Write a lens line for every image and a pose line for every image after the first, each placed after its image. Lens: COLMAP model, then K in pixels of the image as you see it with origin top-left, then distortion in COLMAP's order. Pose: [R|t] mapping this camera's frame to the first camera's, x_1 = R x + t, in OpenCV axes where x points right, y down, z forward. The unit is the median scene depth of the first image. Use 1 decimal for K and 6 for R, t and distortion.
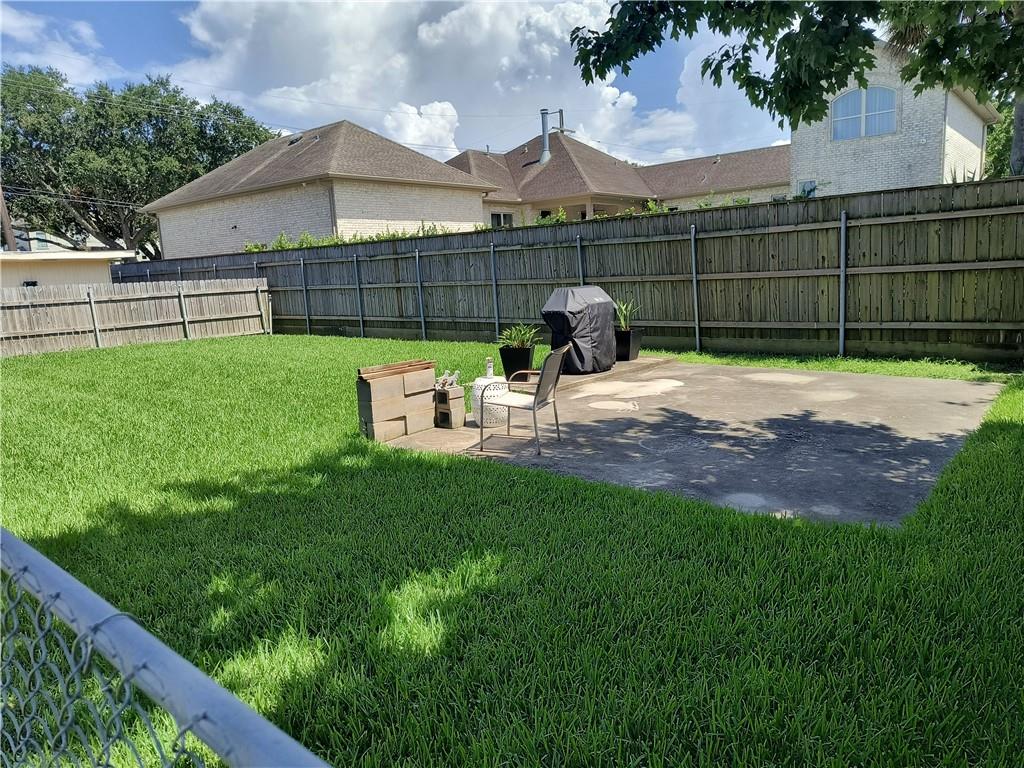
lens RADIAL K [[682.2, 0, 512.0], [0, 682.2, 384.0], [0, 0, 1]] dist [-0.000446, -0.000218]
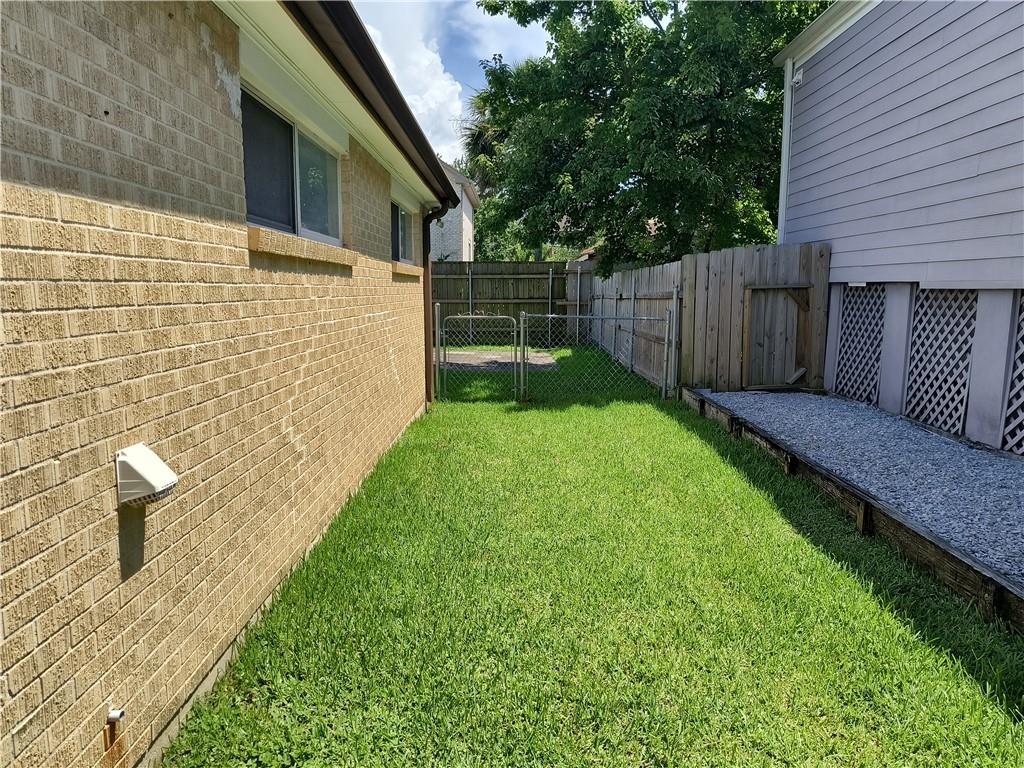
lens RADIAL K [[682.2, 0, 512.0], [0, 682.2, 384.0], [0, 0, 1]] dist [-0.000446, -0.000218]
pose [[0.763344, -0.035298, 0.645027, -0.653758], [0.063500, 0.997770, -0.020547, 0.110926], [-0.642863, 0.056643, 0.763884, -0.510659]]
